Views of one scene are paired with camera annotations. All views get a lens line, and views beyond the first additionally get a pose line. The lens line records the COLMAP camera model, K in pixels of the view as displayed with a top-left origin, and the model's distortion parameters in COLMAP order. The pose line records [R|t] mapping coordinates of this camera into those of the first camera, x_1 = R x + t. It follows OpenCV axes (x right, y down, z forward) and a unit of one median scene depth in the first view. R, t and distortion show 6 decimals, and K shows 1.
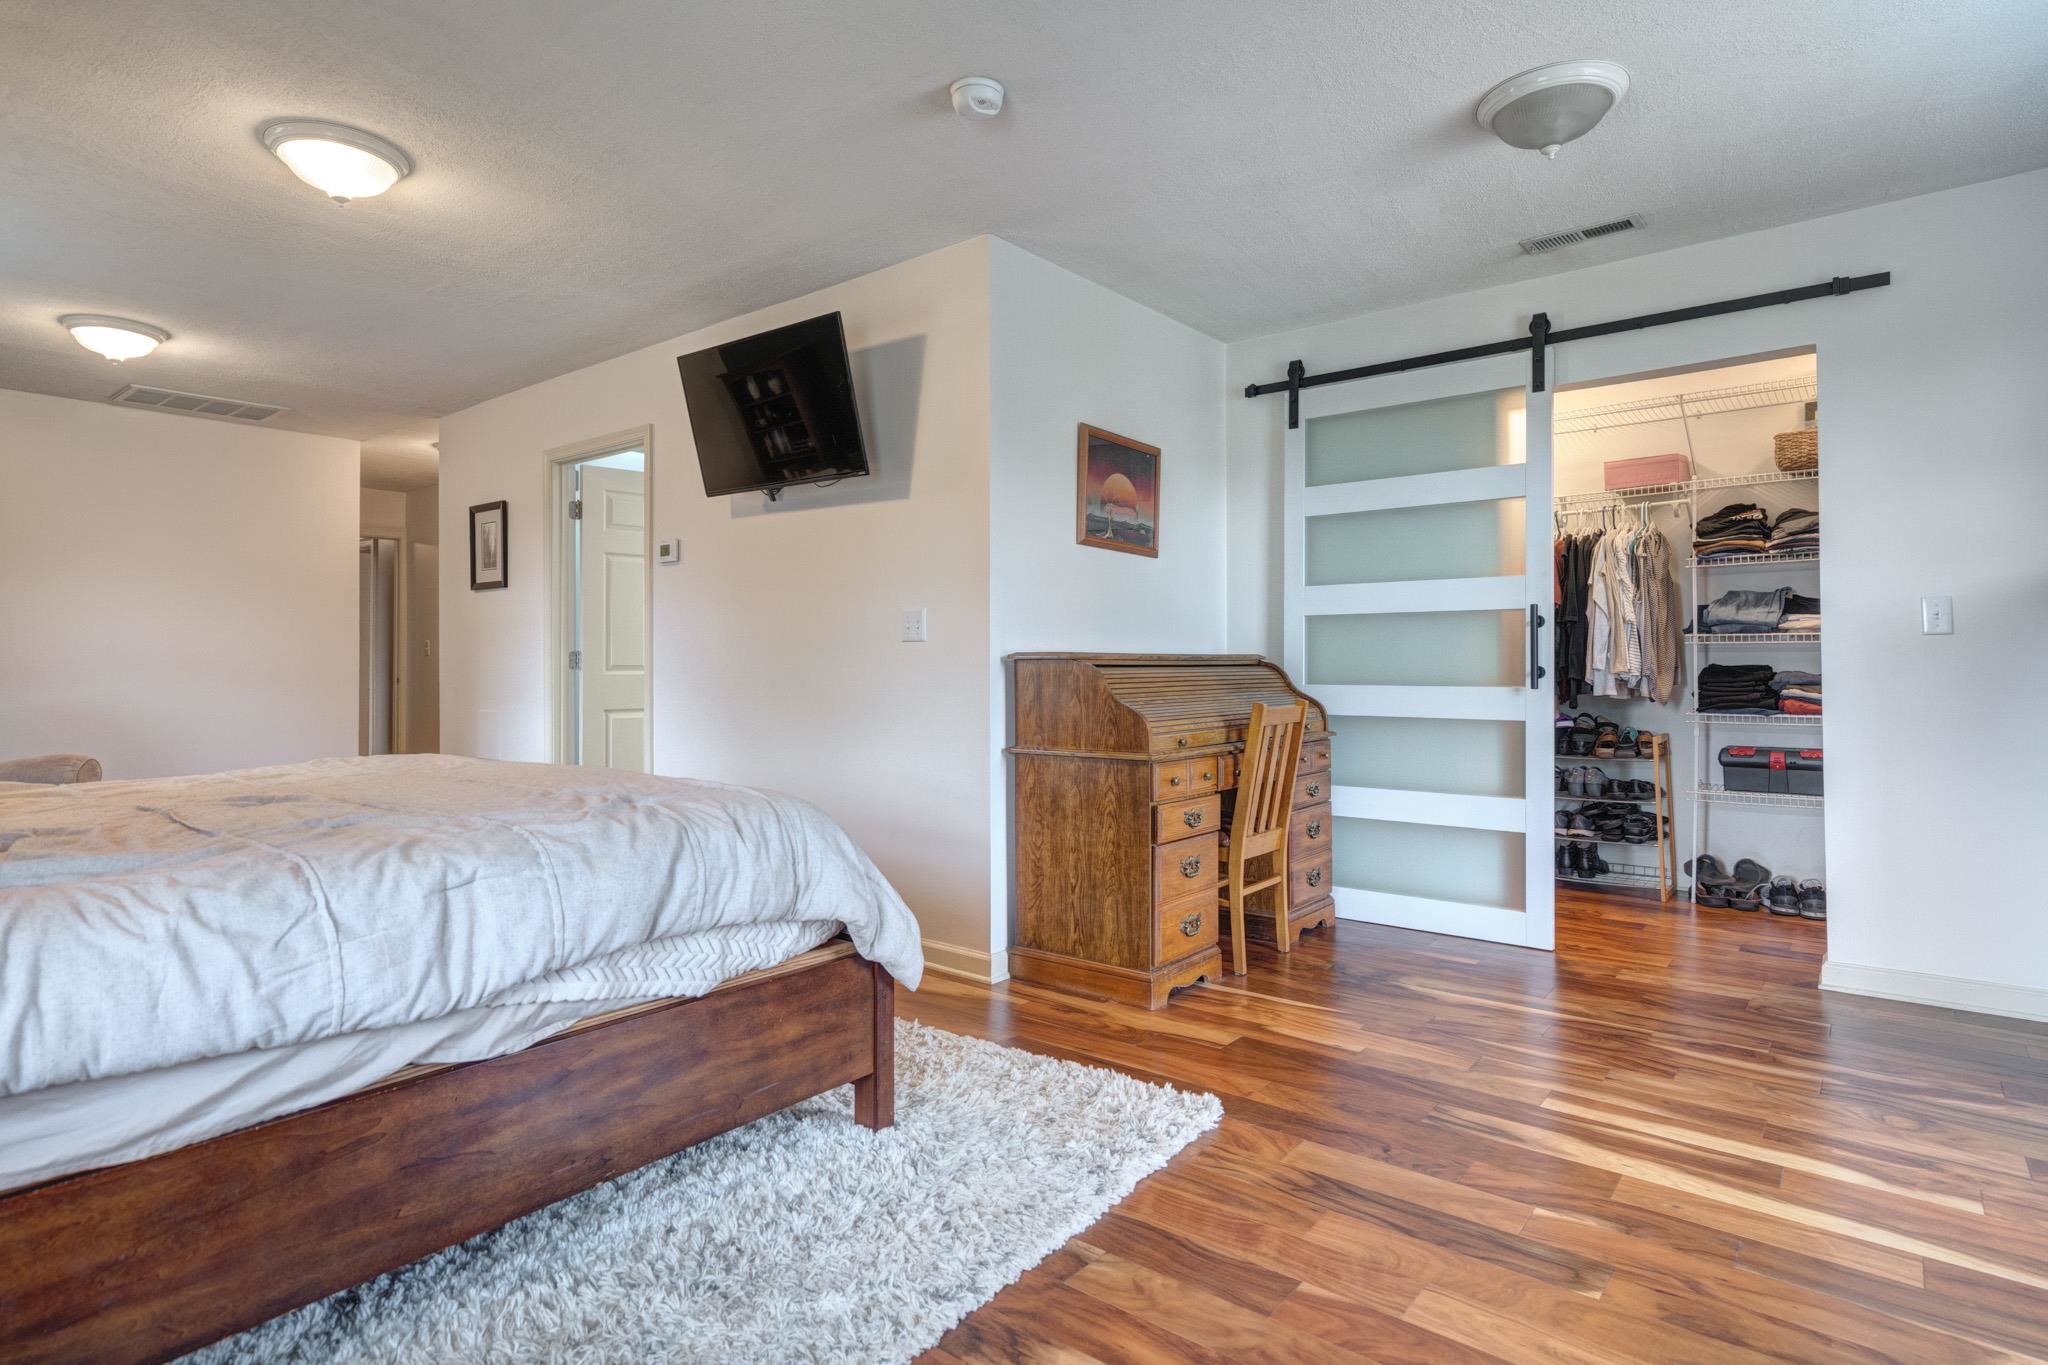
lens RADIAL K [[1074.4, 0, 1020.9], [0, 1074.4, 671.7], [0, 0, 1]] dist [0.000672, 0.001171]
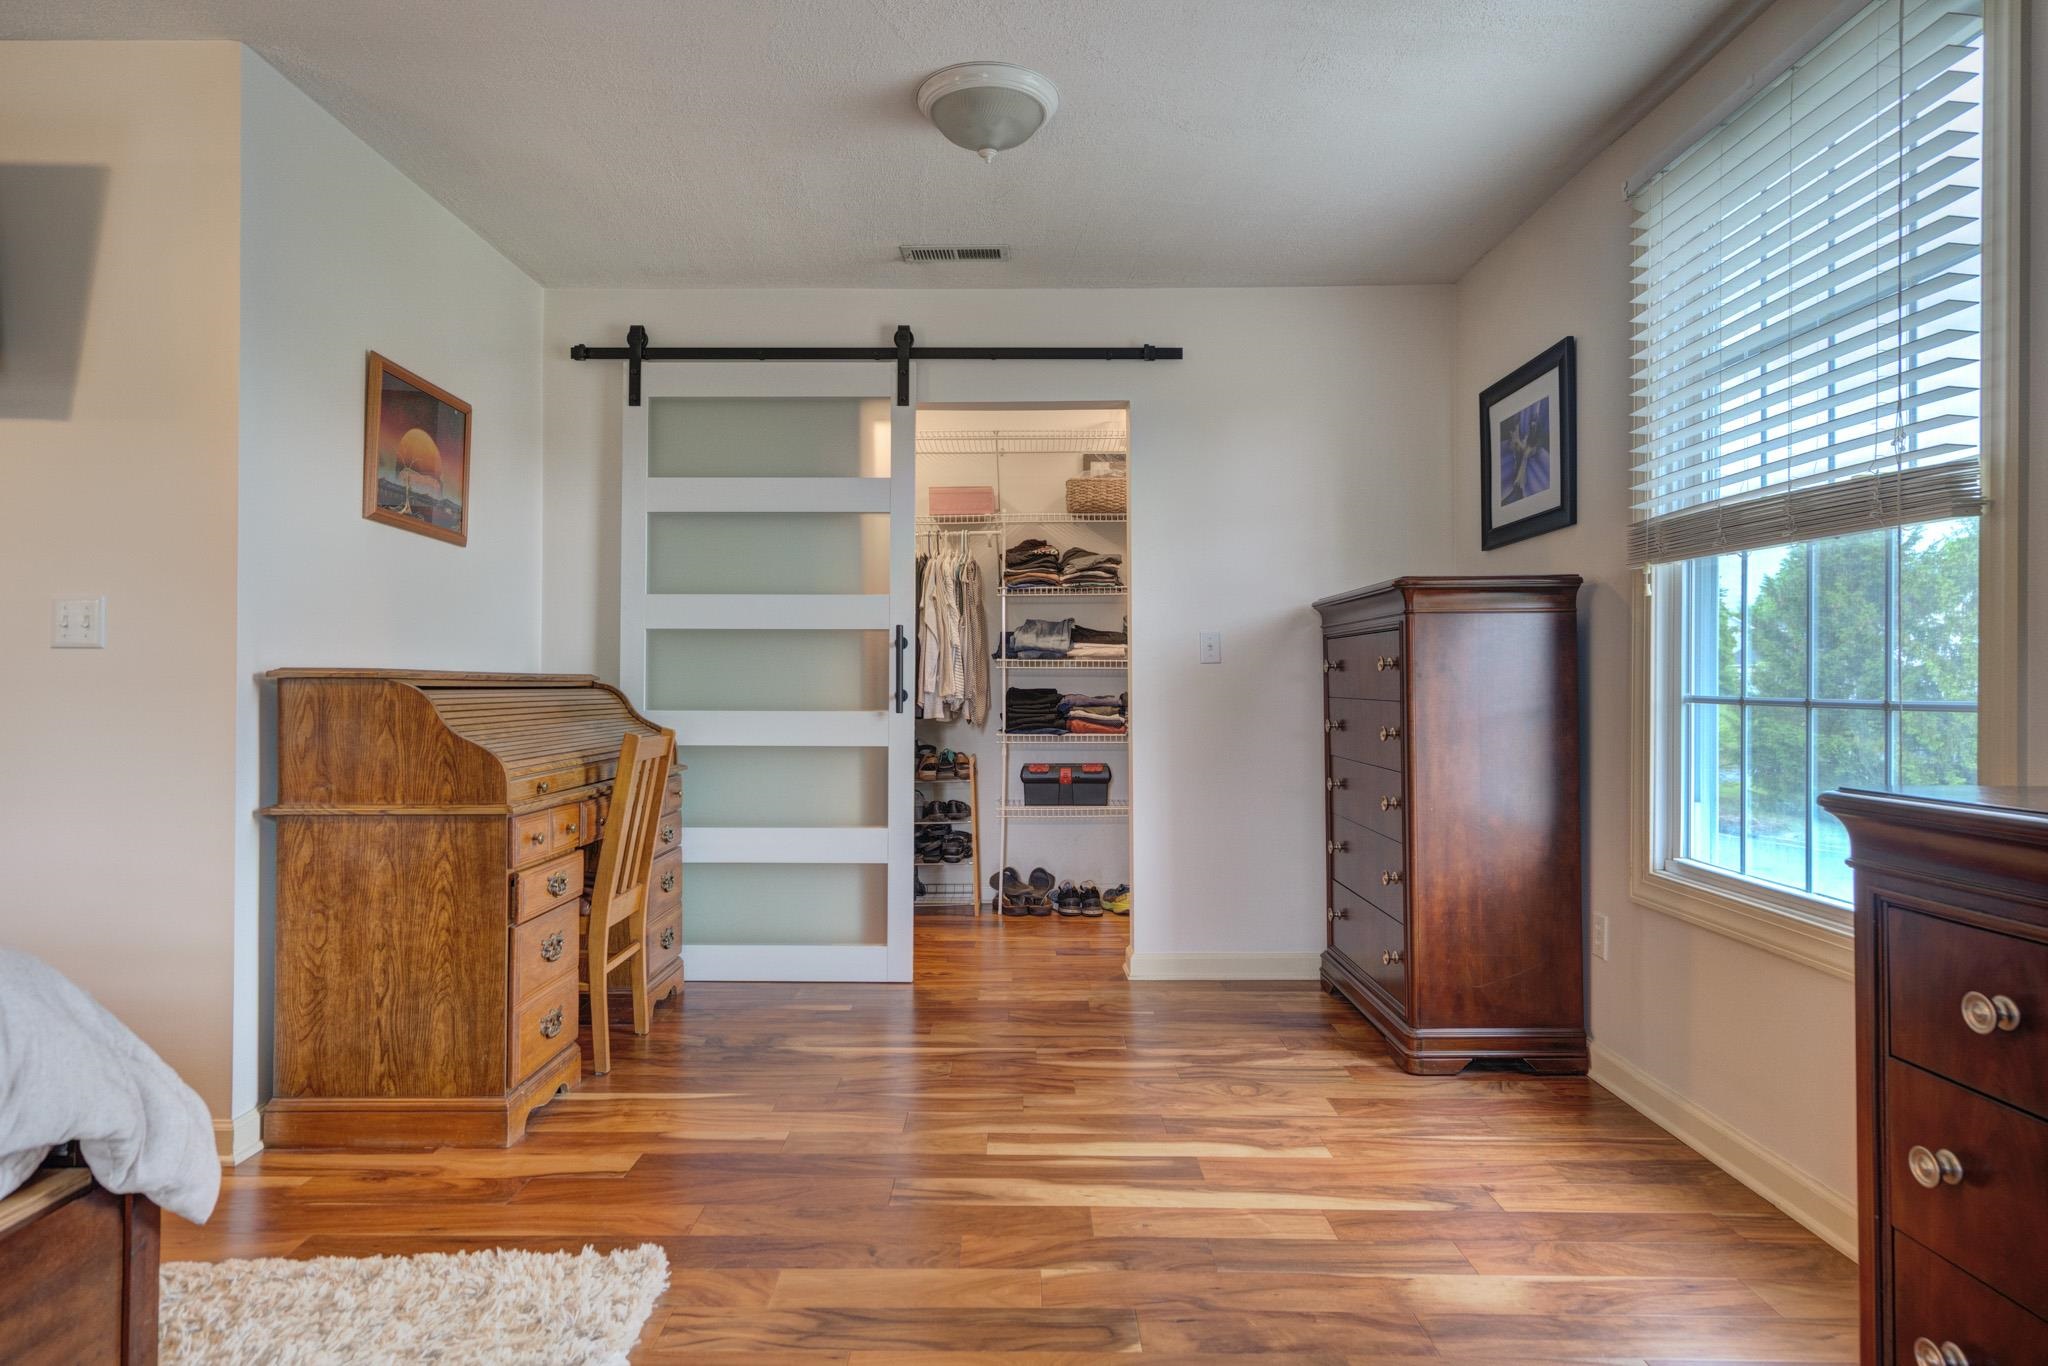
lens RADIAL K [[1166.9, 0, 1024.0], [0, 1166.9, 683.0], [0, 0, 1]] dist [0.003395, 0.000082]
pose [[0.781107, 0.005452, 0.624373, -0.096880], [0.000748, 0.999953, -0.009668, -0.000593], [-0.624397, 0.008019, 0.781066, 0.122657]]
